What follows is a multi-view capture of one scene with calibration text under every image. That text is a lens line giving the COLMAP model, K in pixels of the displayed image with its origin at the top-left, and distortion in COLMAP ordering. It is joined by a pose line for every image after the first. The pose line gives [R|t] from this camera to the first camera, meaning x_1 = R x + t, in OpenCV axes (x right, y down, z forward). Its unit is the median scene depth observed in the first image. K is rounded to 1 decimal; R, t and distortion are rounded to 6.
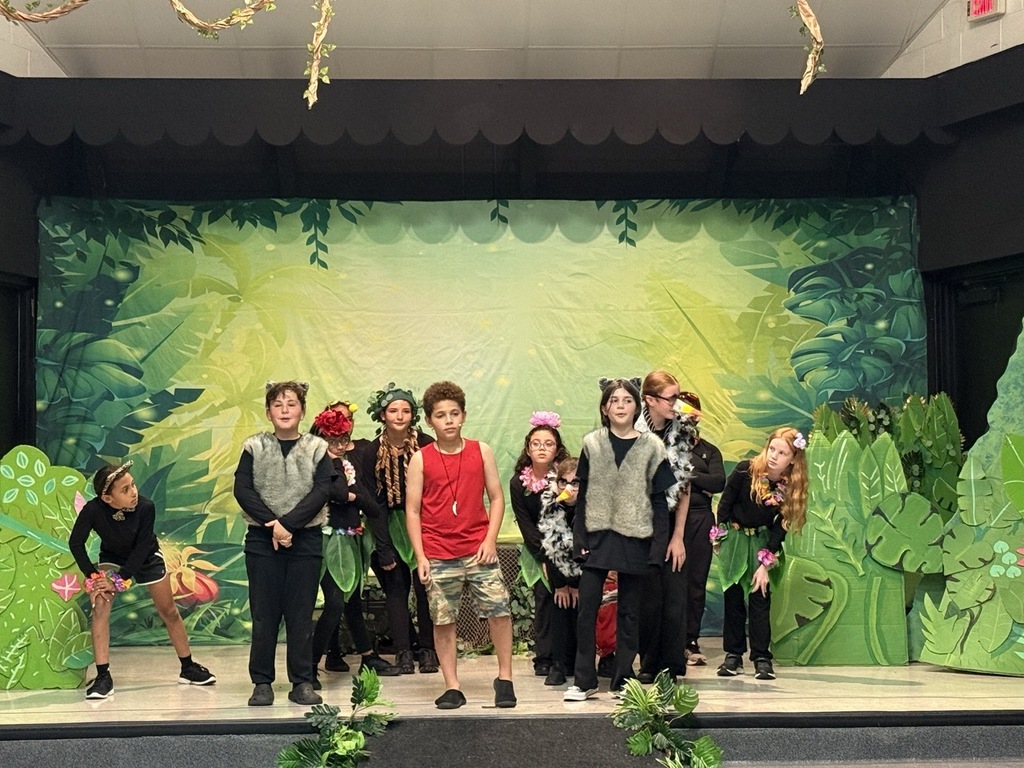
lens RADIAL K [[2053.0, 0, 503.6], [0, 2053.0, 385.8], [0, 0, 1]] dist [0.218621, 0.000000]
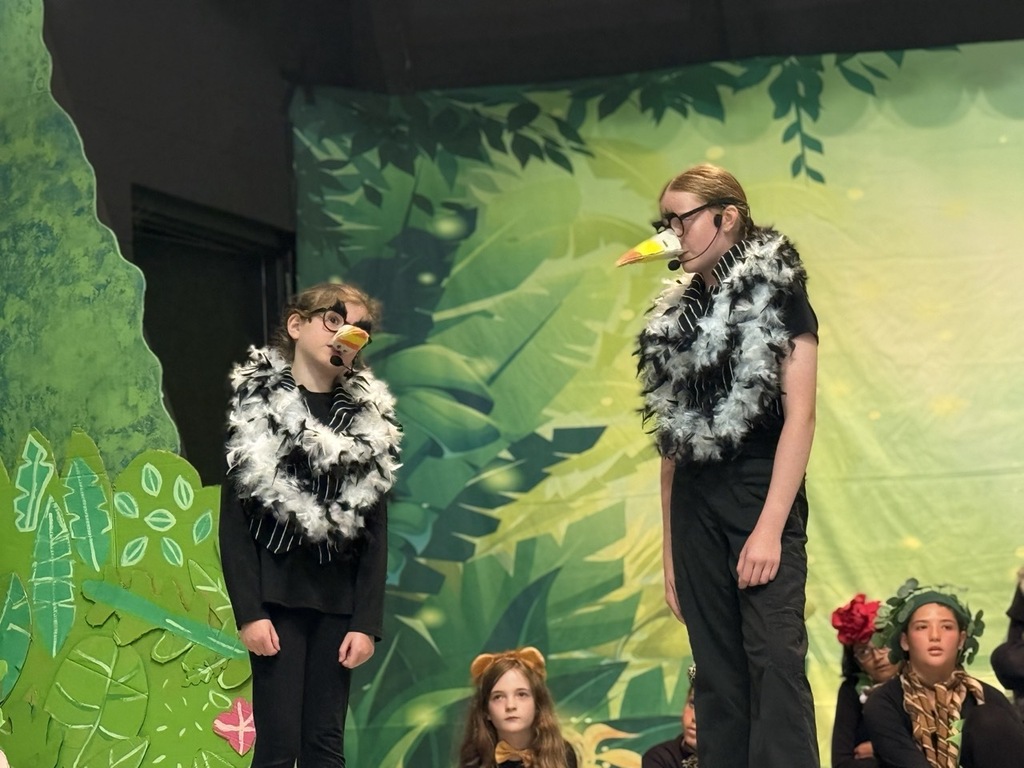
lens RADIAL K [[3080.8, 0, 519.6], [0, 3080.8, 376.5], [0, 0, 1]] dist [0.154443, 0.000000]
pose [[0.983127, -0.069845, -0.169066, -0.032383], [0.053522, 0.993622, -0.099254, 0.066208], [0.174920, 0.088531, 0.980594, 0.217790]]
